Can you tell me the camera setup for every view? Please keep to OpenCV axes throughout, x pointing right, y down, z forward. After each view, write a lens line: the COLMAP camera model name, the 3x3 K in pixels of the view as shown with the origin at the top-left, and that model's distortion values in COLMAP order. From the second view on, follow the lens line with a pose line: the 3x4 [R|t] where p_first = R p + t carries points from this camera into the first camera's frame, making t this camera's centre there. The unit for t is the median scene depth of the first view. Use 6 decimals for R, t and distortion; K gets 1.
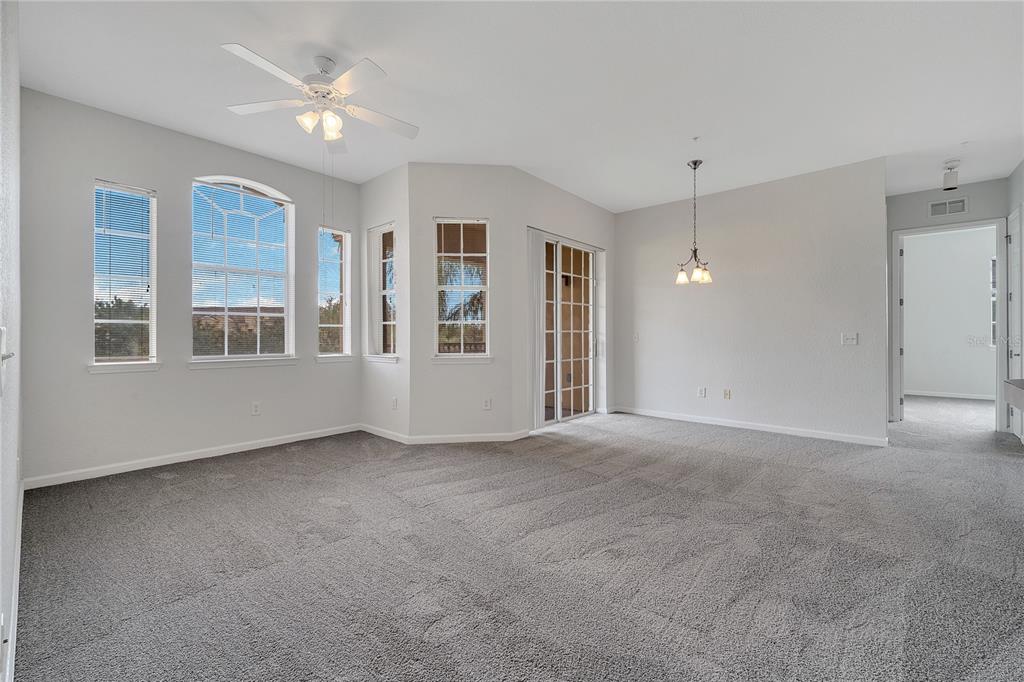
lens RADIAL K [[421.5, 0, 519.0], [0, 421.5, 331.8], [0, 0, 1]] dist [0.004770, -0.000572]
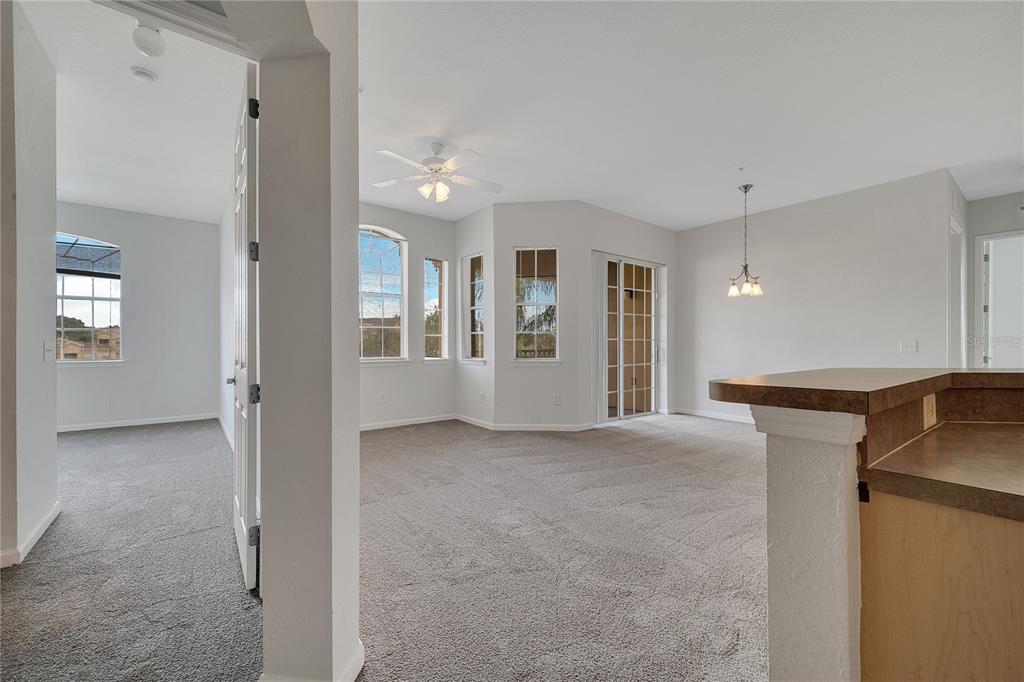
lens RADIAL K [[421.5, 0, 514.1], [0, 421.5, 341.5], [0, 0, 1]] dist [0.004770, -0.000572]
pose [[0.981262, -0.000824, -0.192677, 0.035678], [0.001529, 0.999993, 0.003512, -0.000108], [0.192673, -0.003741, 0.981256, -0.199357]]
